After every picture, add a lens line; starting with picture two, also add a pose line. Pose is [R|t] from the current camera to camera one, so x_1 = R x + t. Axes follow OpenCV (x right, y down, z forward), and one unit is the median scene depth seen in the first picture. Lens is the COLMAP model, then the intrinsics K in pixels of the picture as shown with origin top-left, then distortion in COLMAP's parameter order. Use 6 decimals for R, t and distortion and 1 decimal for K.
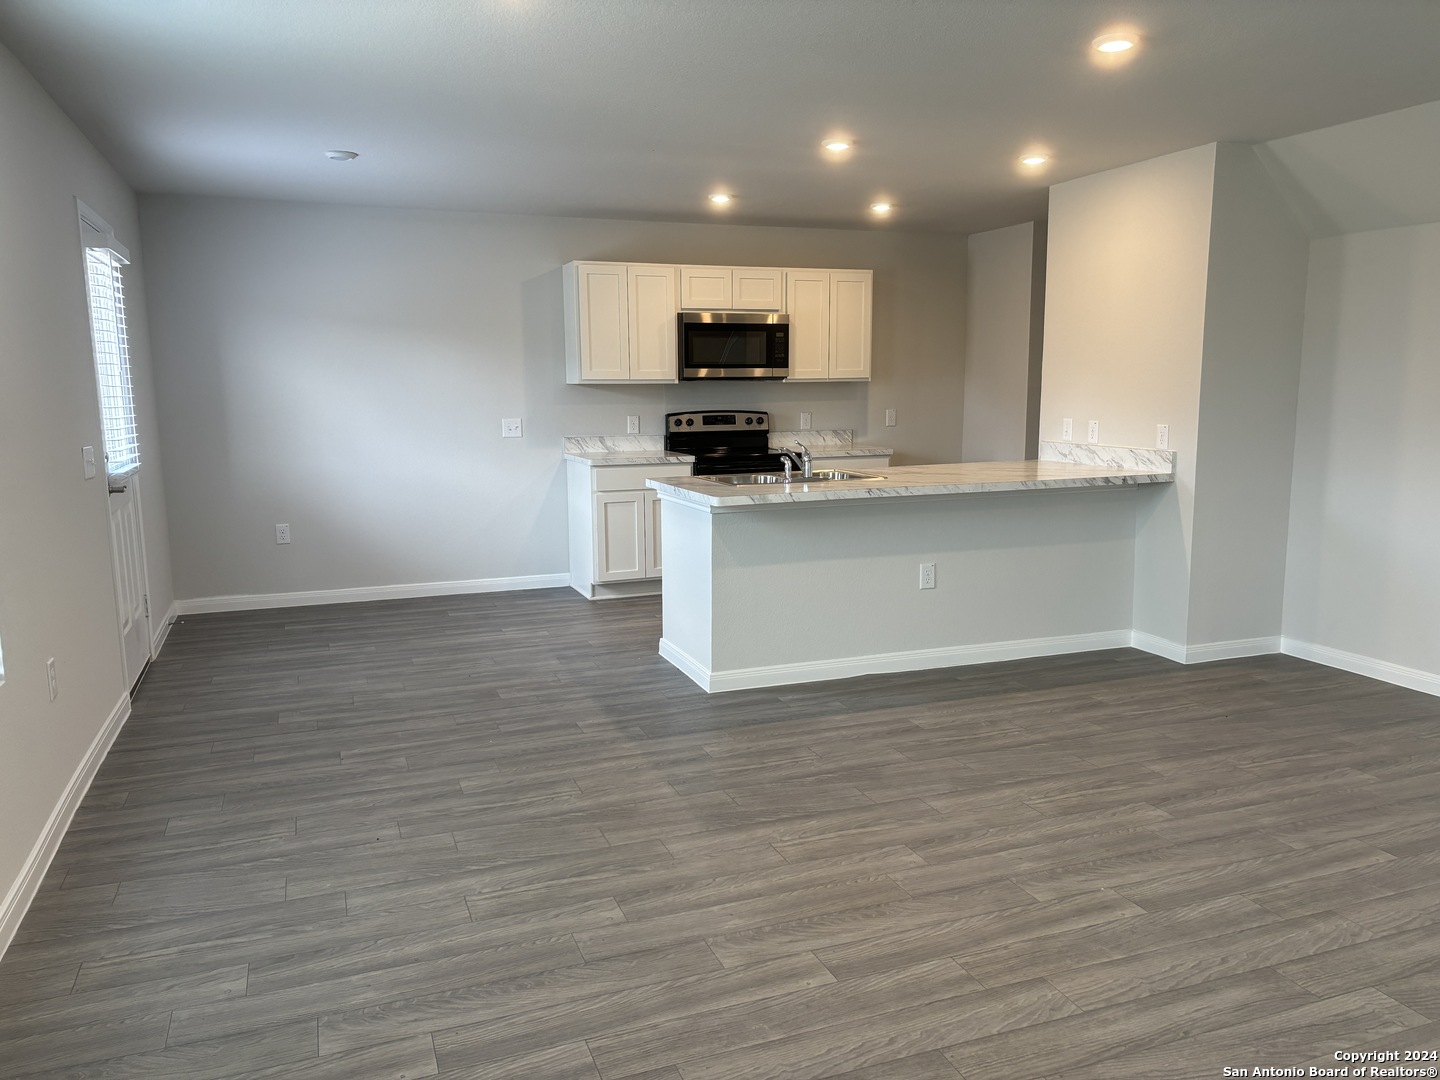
lens RADIAL K [[1093.7, 0, 723.1], [0, 1093.7, 551.8], [0, 0, 1]] dist [0.016293, 0.003885]
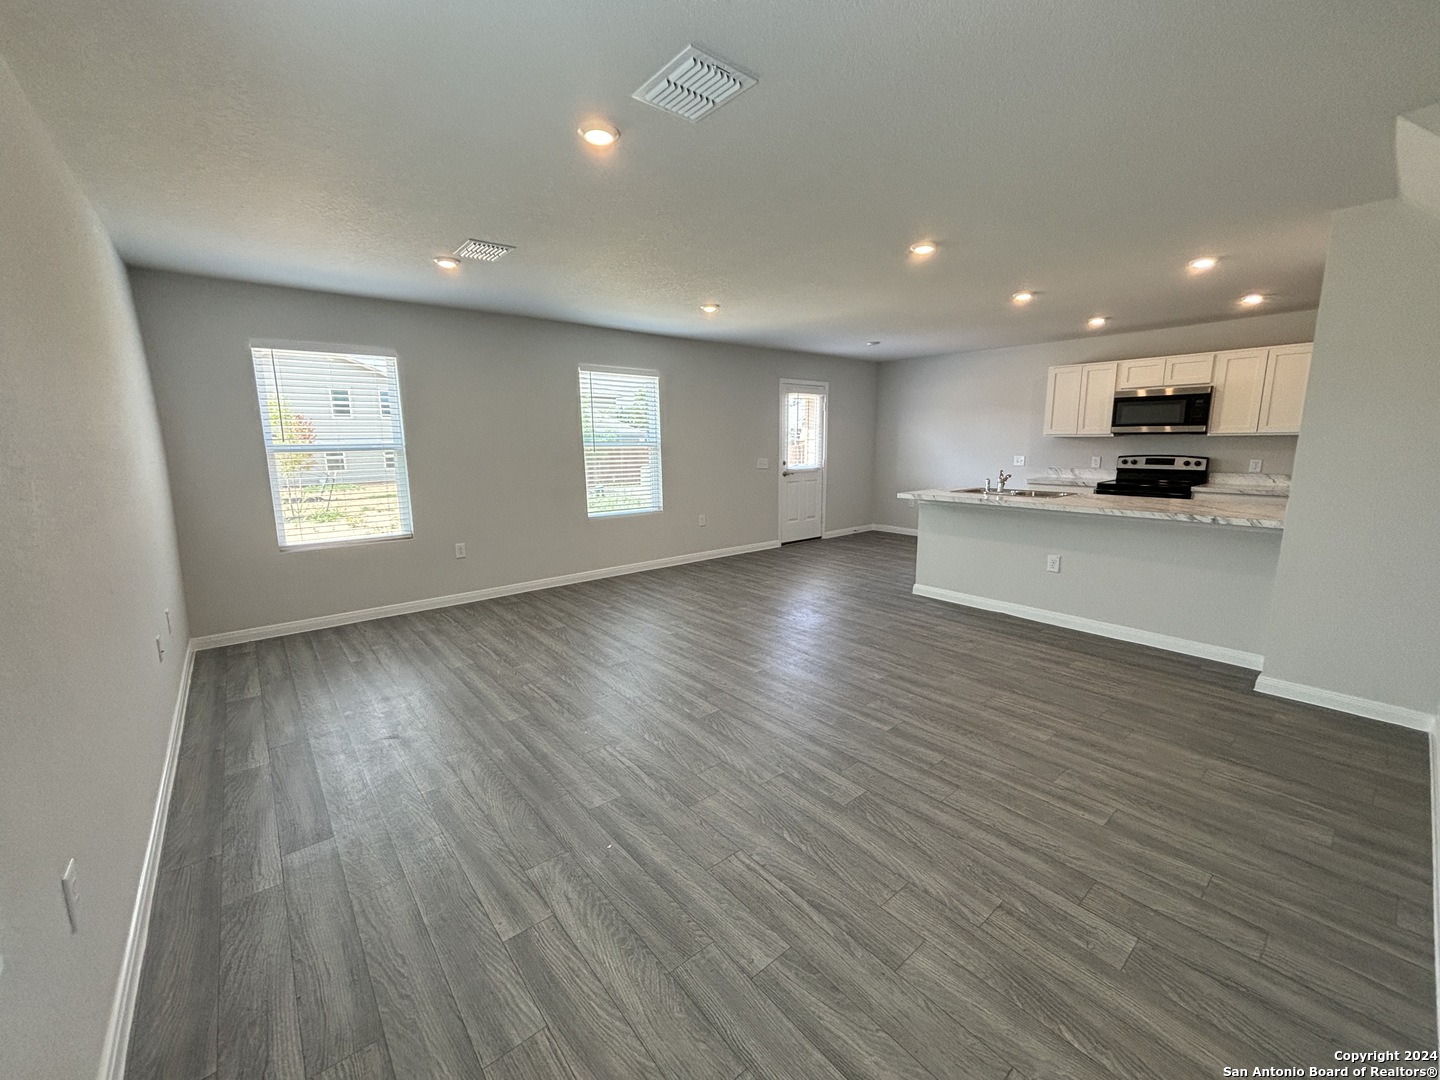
lens RADIAL K [[584.1, 0, 705.9], [0, 584.1, 534.1], [0, 0, 1]] dist [-0.000954, 0.000644]
pose [[0.307375, 0.159755, -0.938083, 0.804845], [-0.139946, 0.982677, 0.121494, -0.050431], [0.941242, 0.093937, 0.324408, 0.265032]]
